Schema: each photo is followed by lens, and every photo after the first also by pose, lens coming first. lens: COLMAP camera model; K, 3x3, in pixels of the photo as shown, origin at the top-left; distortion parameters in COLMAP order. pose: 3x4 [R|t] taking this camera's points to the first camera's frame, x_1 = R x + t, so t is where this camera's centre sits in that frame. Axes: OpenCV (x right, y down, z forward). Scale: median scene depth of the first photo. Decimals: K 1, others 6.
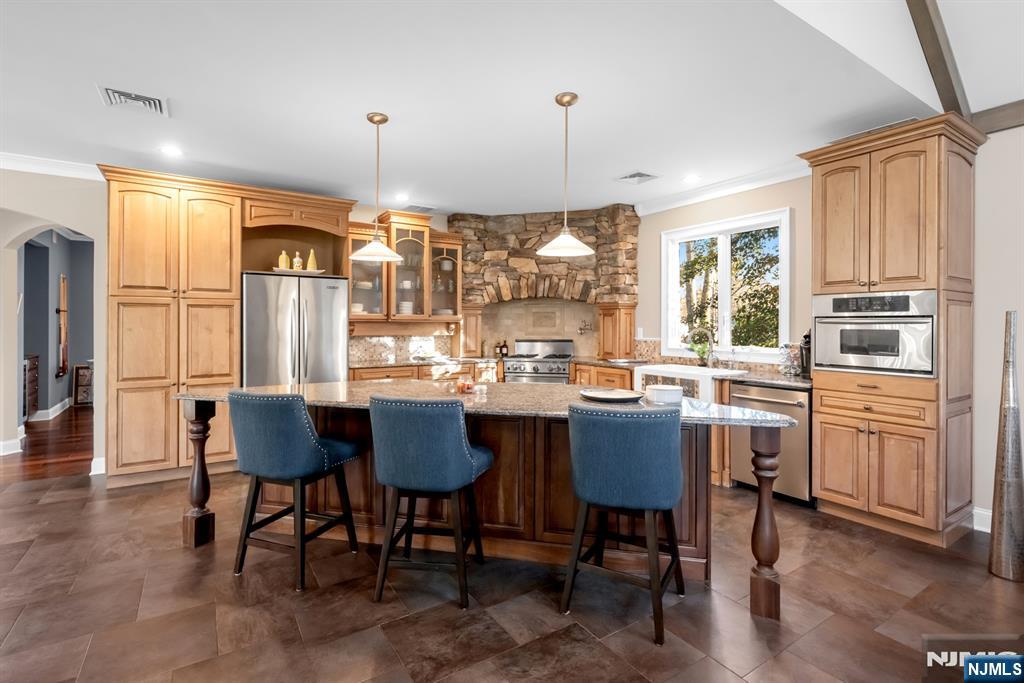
lens RADIAL K [[474.6, 0, 511.6], [0, 474.6, 326.2], [0, 0, 1]] dist [-0.001270, -0.000045]
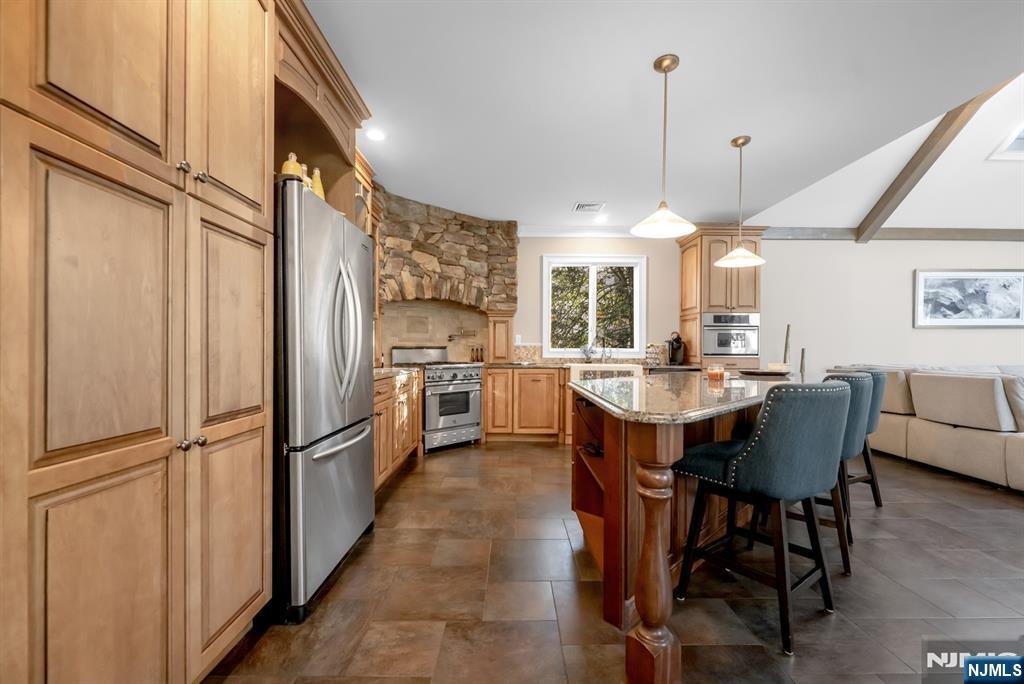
lens RADIAL K [[430.9, 0, 514.3], [0, 430.9, 346.3], [0, 0, 1]] dist [-0.002559, -0.000237]
pose [[0.535629, 0.005794, 0.844433, -0.573574], [0.001070, 0.999971, -0.007540, 0.036700], [-0.844452, 0.004942, 0.535608, 0.435115]]
